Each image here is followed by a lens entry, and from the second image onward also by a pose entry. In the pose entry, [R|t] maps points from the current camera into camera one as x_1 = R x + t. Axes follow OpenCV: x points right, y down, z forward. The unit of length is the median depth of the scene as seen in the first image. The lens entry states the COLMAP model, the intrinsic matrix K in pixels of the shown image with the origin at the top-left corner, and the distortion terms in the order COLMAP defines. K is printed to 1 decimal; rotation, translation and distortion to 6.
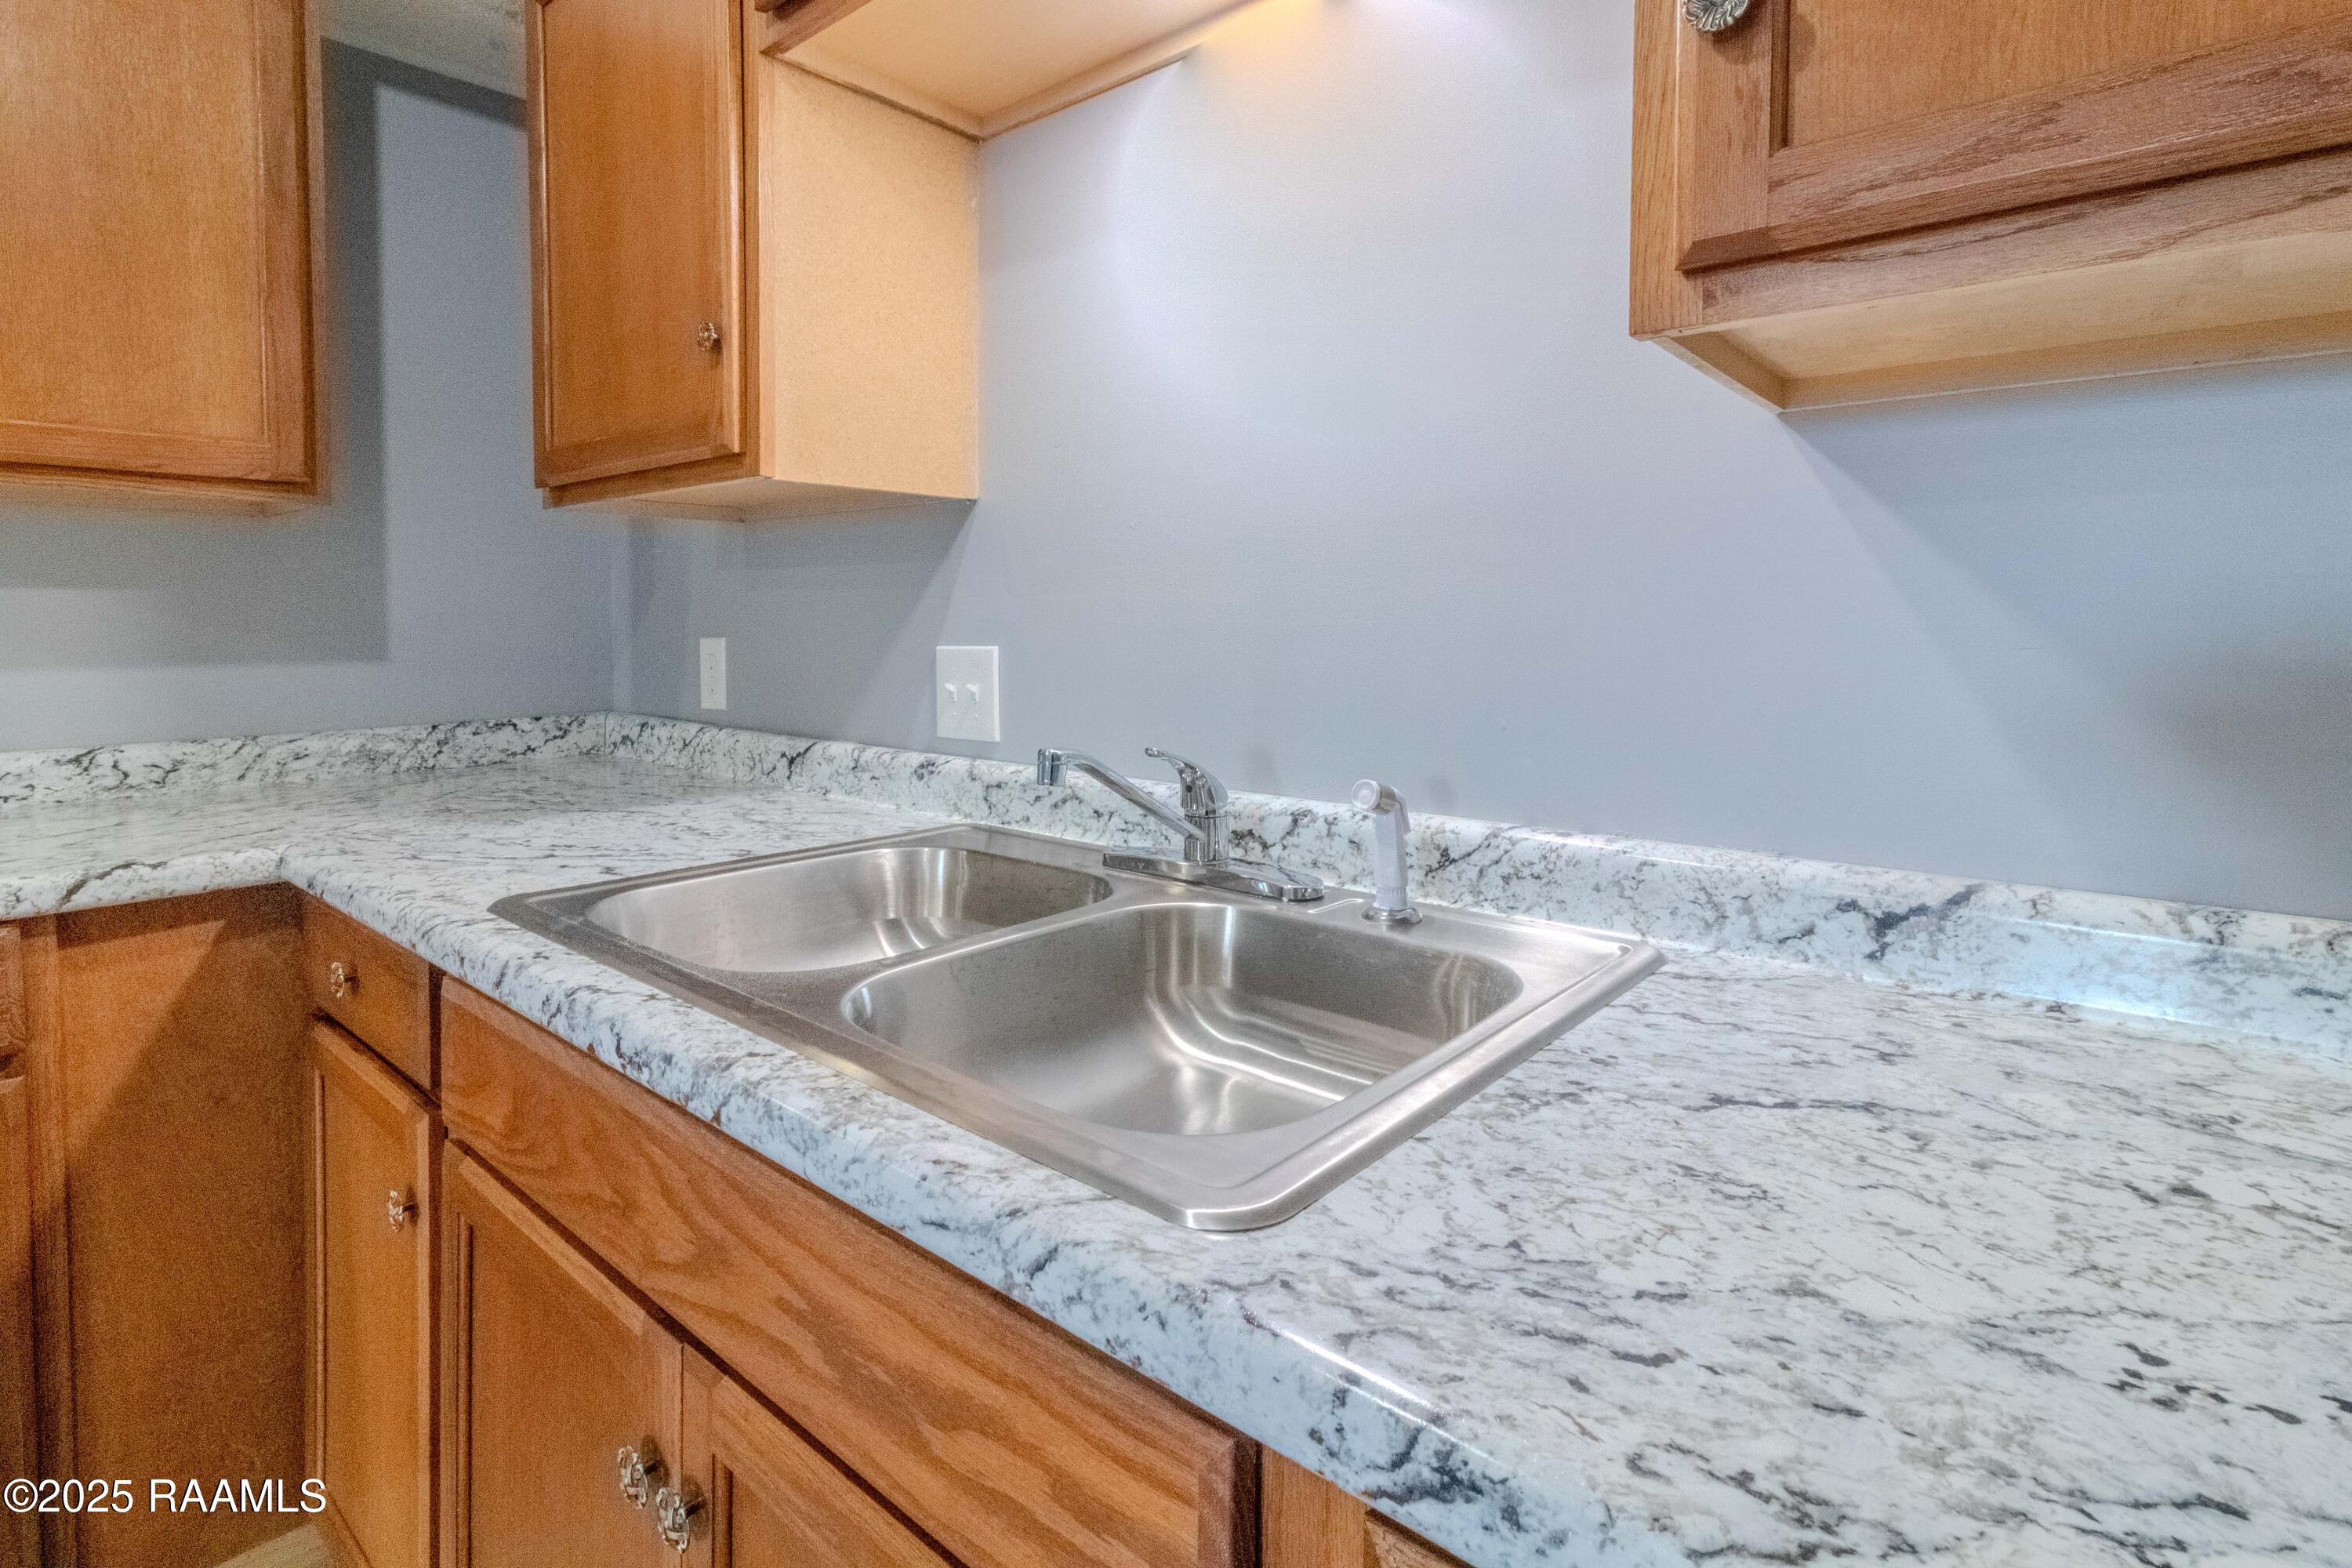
lens RADIAL K [[1148.0, 0, 1115.4], [0, 1148.0, 673.2], [0, 0, 1]] dist [0.000237, 0.000257]
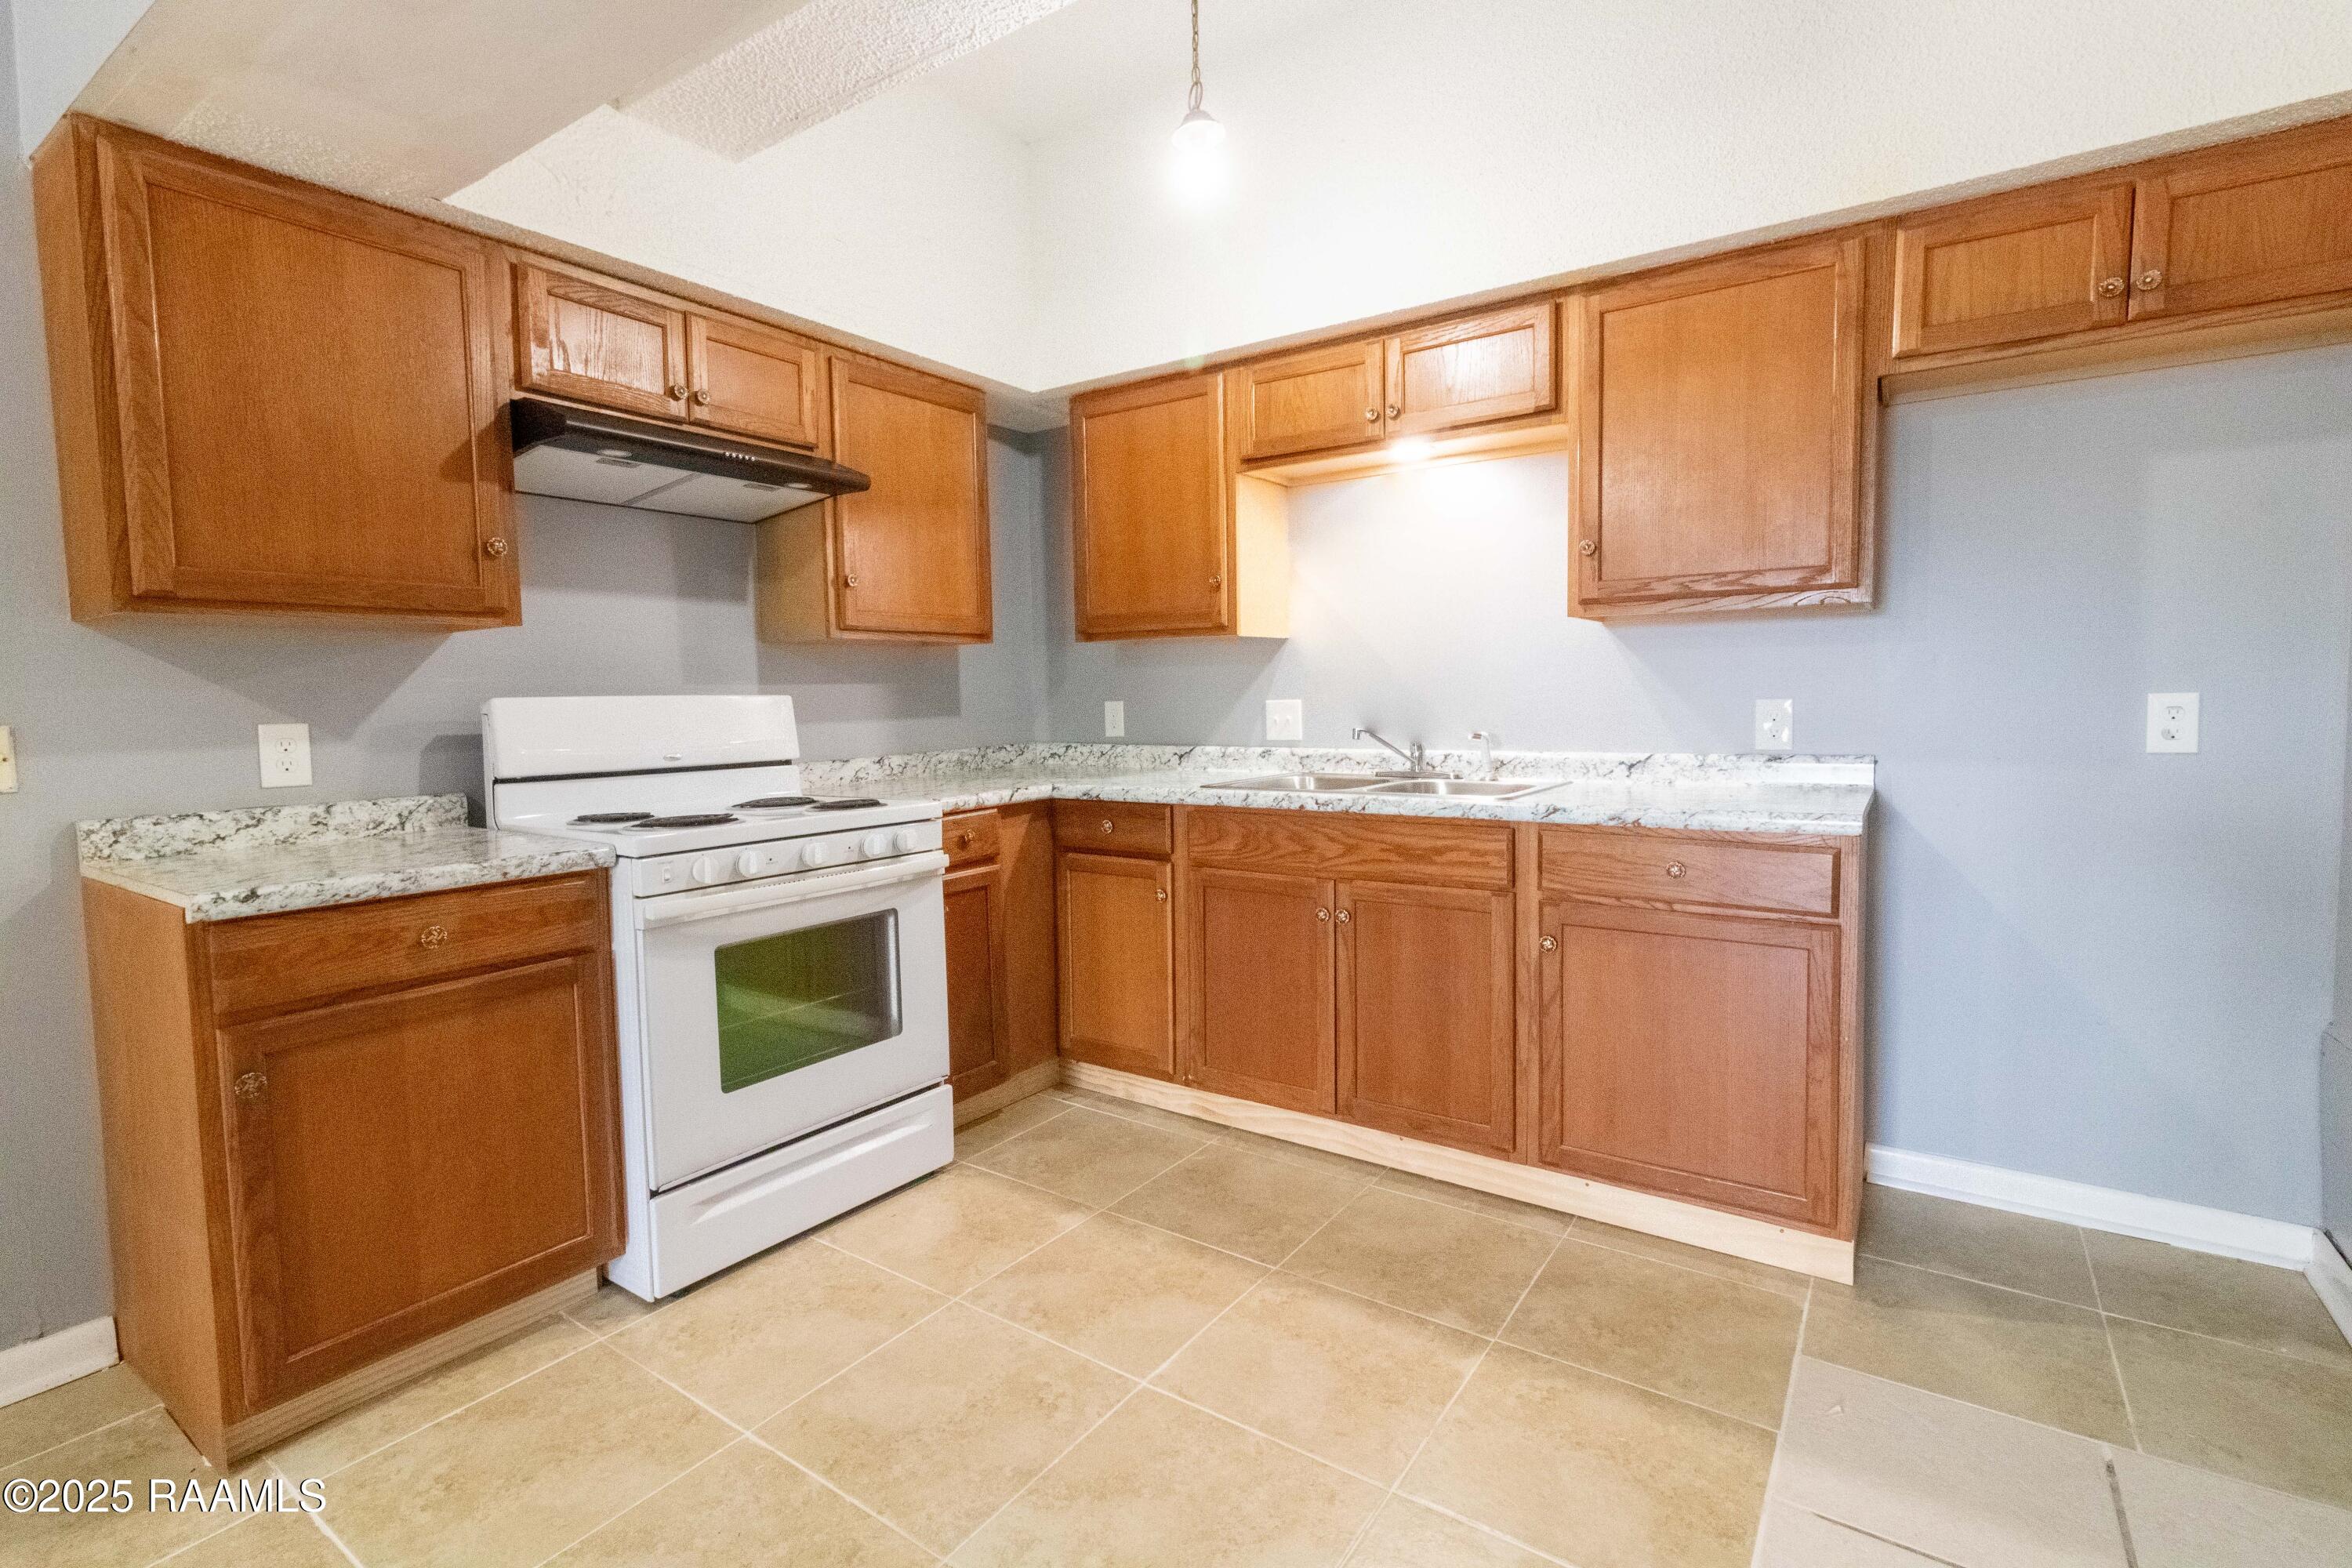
lens RADIAL K [[1090.8, 0, 1176.0], [0, 1090.8, 784.0], [0, 0, 1]] dist [-0.000365, 0.000002]
pose [[0.990437, -0.032495, 0.134081, -0.675477], [0.027006, 0.998729, 0.042555, 0.048280], [-0.135294, -0.038527, 0.990056, -1.232417]]
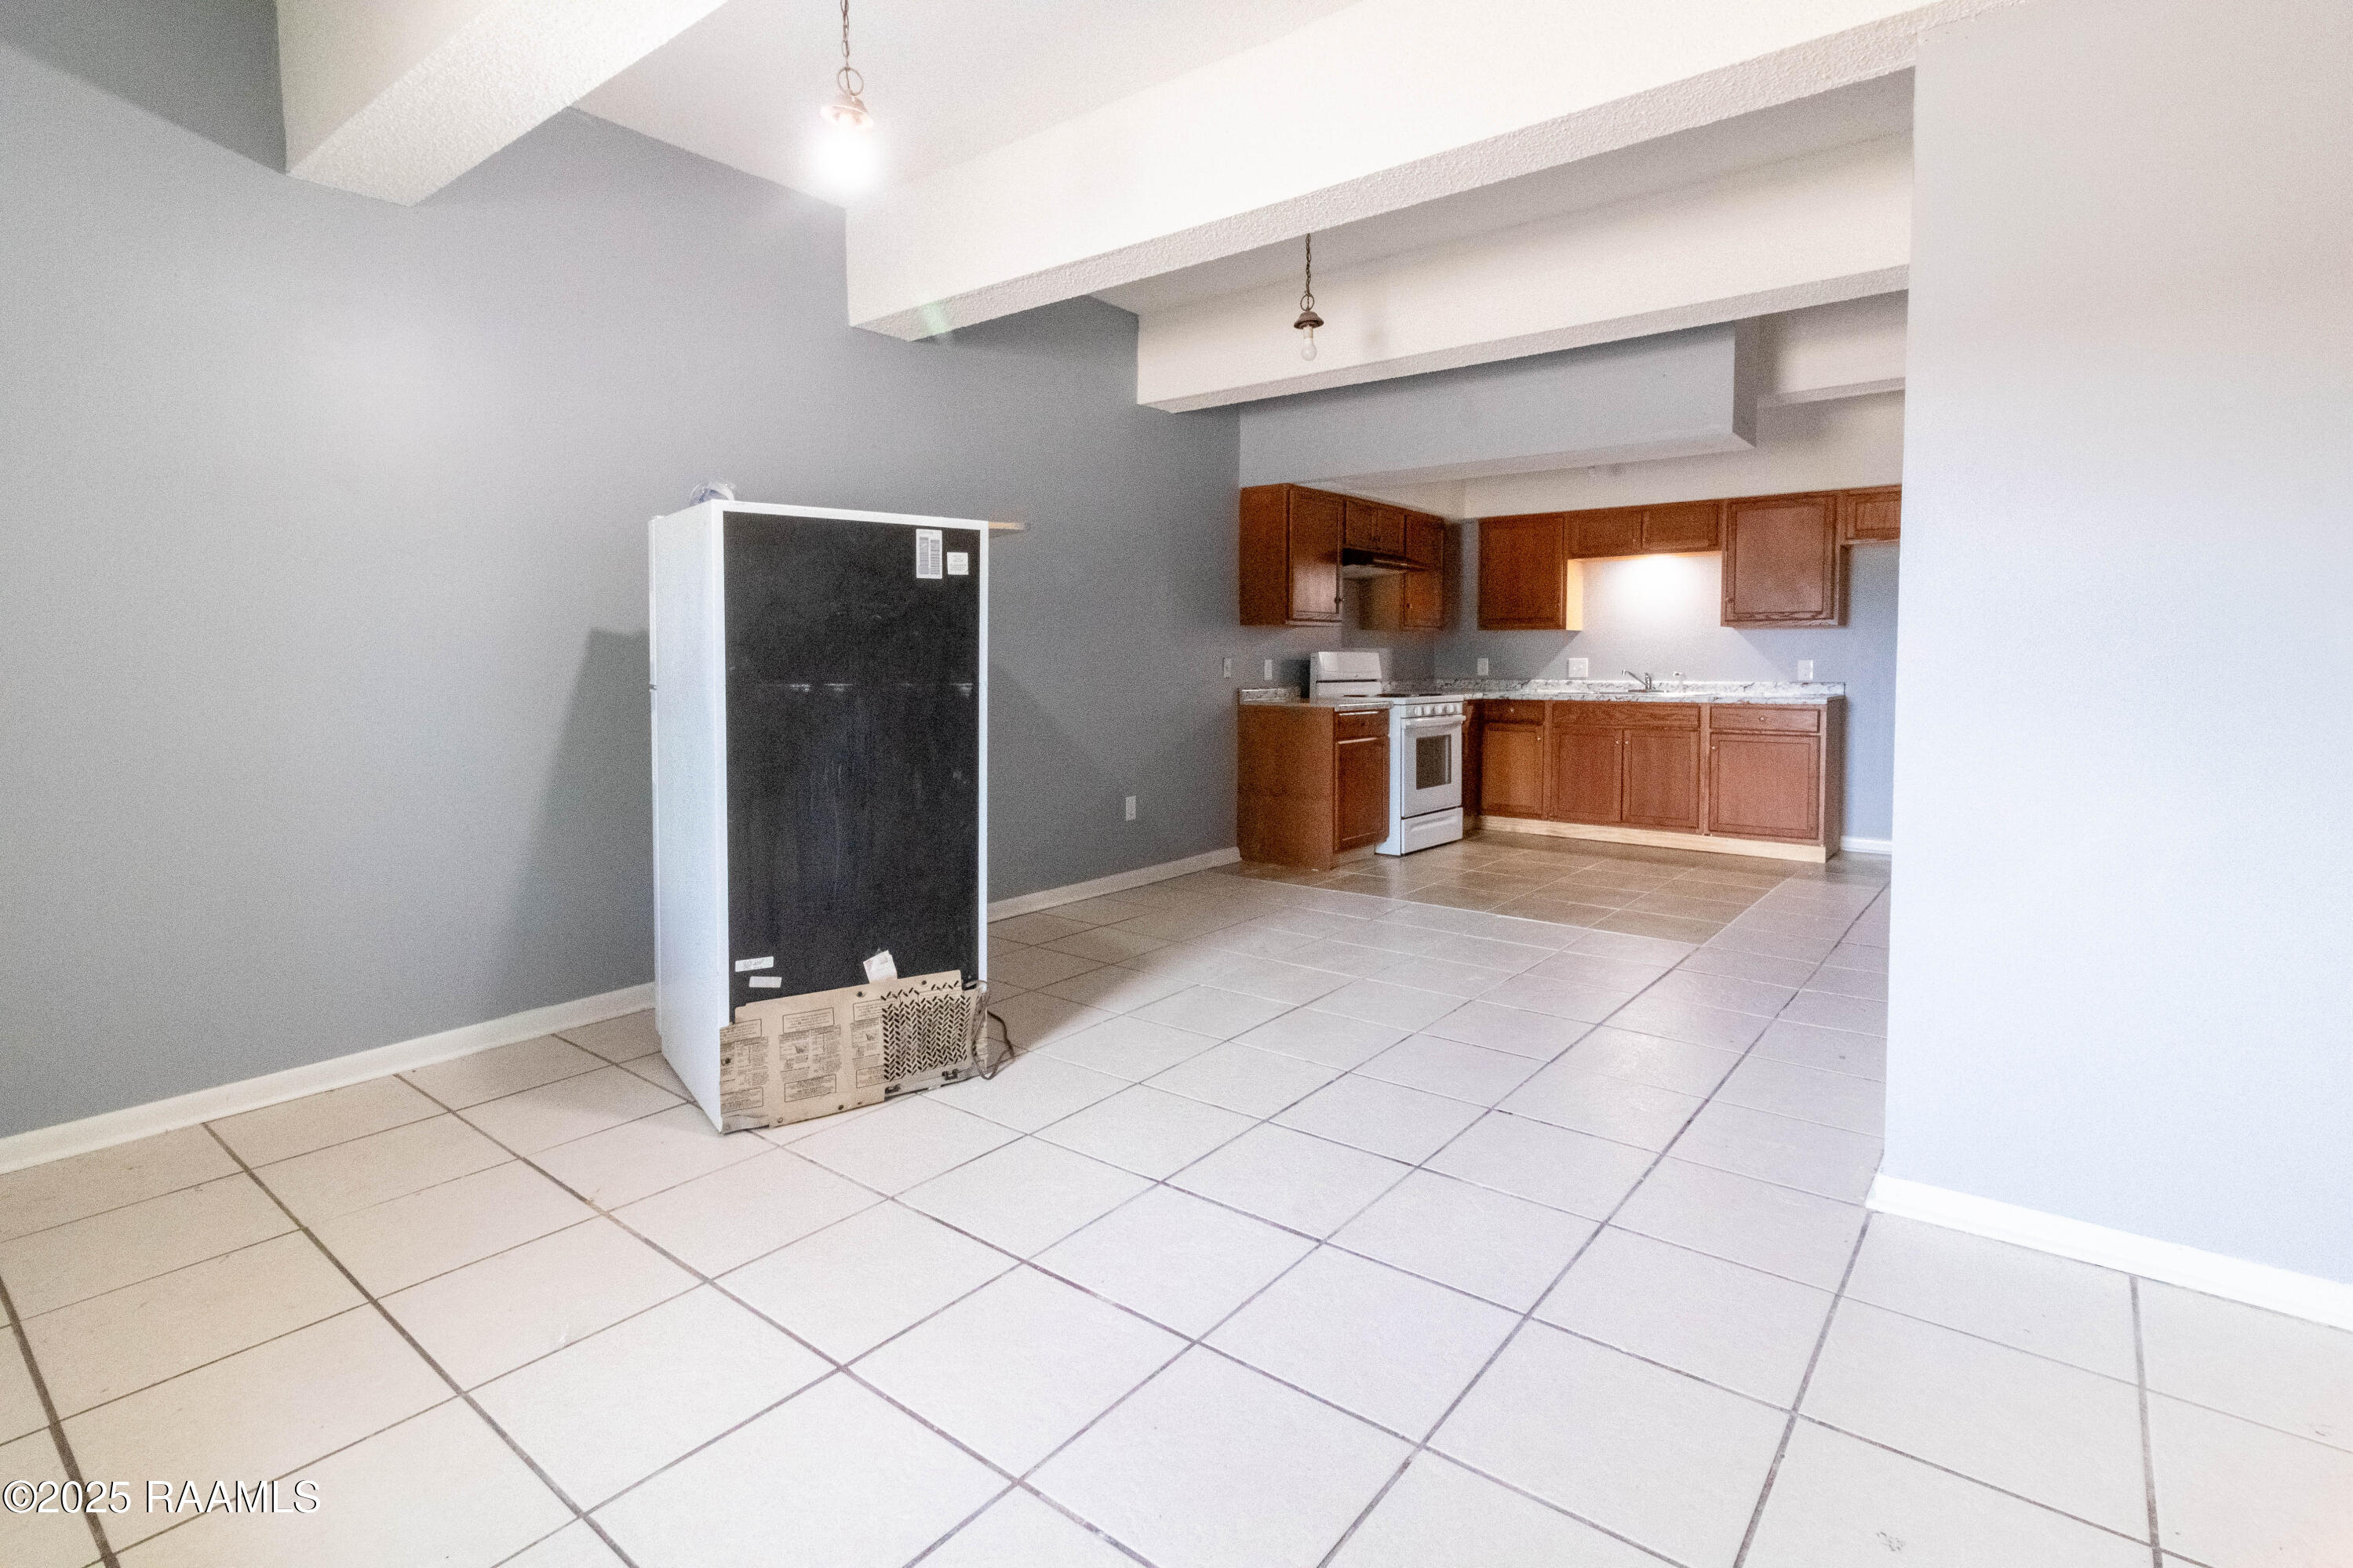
lens RADIAL K [[1143.5, 0, 1137.3], [0, 1143.5, 732.1], [0, 0, 1]] dist [0.000692, 0.000117]
pose [[0.998806, -0.007608, 0.048262, -2.426816], [0.006537, 0.999729, 0.022322, 0.185541], [-0.048419, -0.021980, 0.998585, -4.148208]]
